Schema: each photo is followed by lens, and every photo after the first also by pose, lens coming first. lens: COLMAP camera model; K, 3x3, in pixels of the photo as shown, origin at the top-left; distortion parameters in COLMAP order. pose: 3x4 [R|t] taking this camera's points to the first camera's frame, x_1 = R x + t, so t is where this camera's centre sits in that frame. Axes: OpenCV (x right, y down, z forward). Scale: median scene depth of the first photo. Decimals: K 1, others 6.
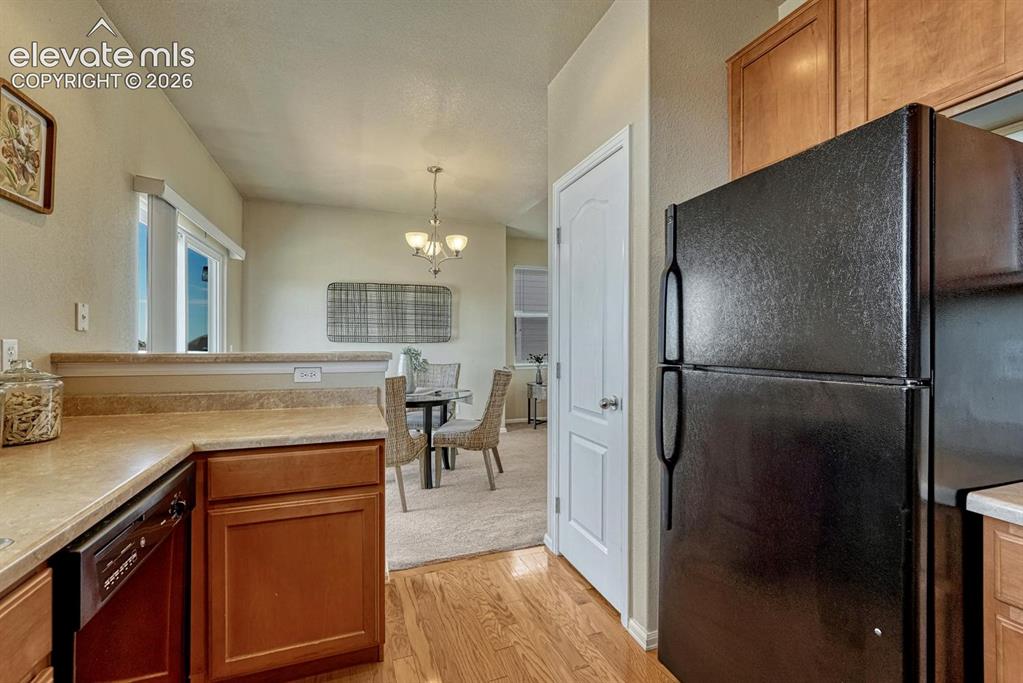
lens RADIAL K [[435.4, 0, 511.5], [0, 435.4, 341.5], [0, 0, 1]] dist [-0.002697, -0.000368]
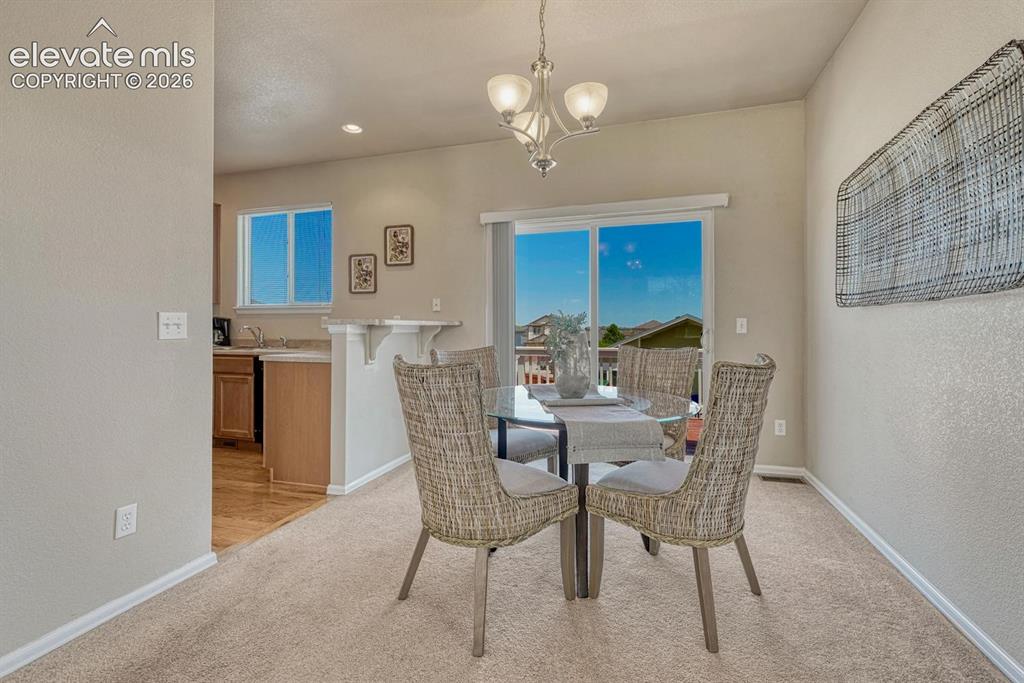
lens RADIAL K [[457.2, 0, 514.4], [0, 457.2, 291.0], [0, 0, 1]] dist [0.010065, -0.000268]
pose [[-0.613469, -0.066376, -0.786924, 0.623965], [0.000741, 0.996413, -0.084624, 0.076881], [0.789718, -0.052497, -0.611220, 3.205575]]
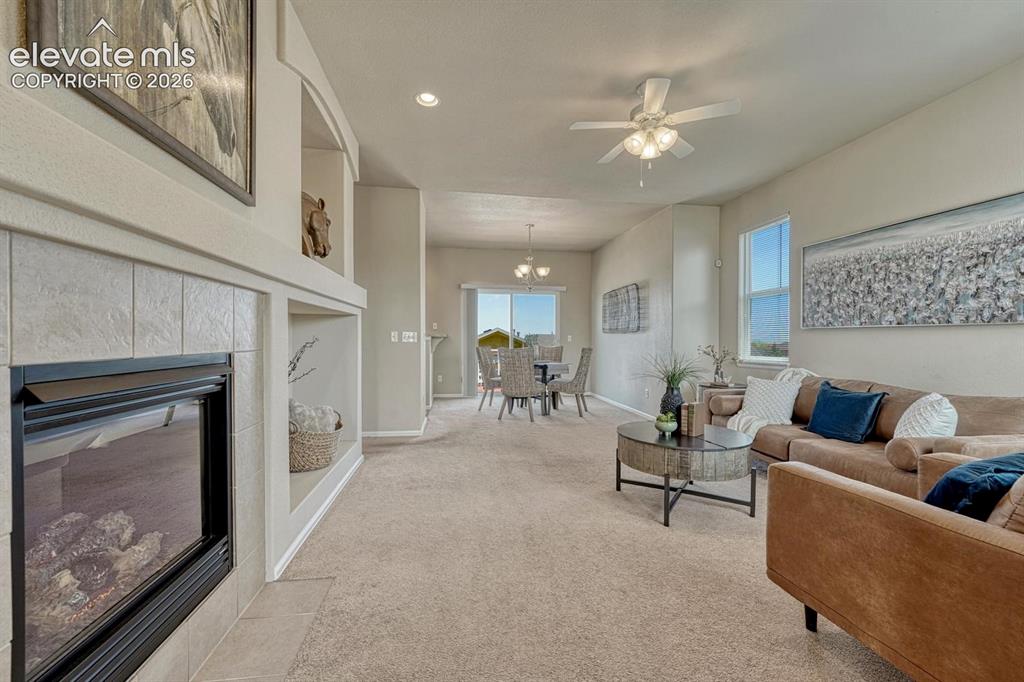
lens RADIAL K [[431.8, 0, 517.7], [0, 431.8, 327.9], [0, 0, 1]] dist [-0.002492, -0.000341]
pose [[-0.200450, -0.028573, -0.979287, 3.479708], [-0.002329, 0.999586, -0.028689, 0.083983], [0.979701, -0.003470, -0.200434, 3.155347]]
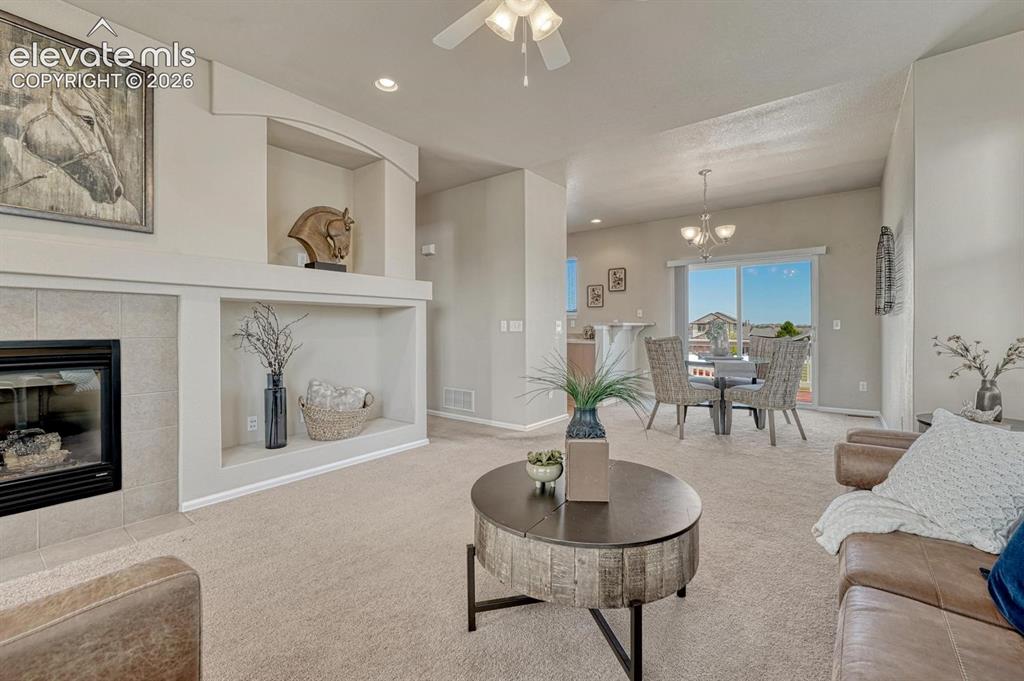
lens RADIAL K [[431.8, 0, 517.7], [0, 431.8, 327.4], [0, 0, 1]] dist [-0.002492, -0.000341]
pose [[-0.849074, 0.002261, -0.528269, 2.191552], [0.003428, 0.999993, -0.001231, 0.074685], [0.528263, -0.002856, -0.849076, 4.295461]]
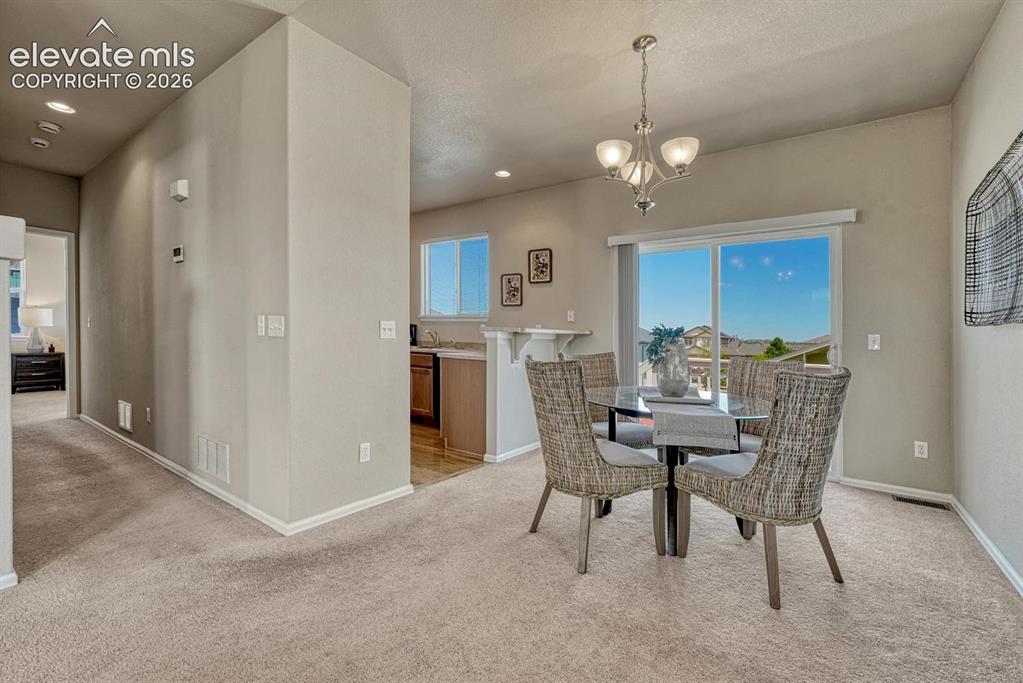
lens RADIAL K [[443.8, 0, 516.7], [0, 443.8, 312.2], [0, 0, 1]] dist [0.011430, 0.000202]
pose [[-0.831329, -0.052256, -0.553318, 0.784334], [-0.026831, 0.998183, -0.053957, 0.076782], [0.555132, -0.030010, -0.831220, 3.530777]]
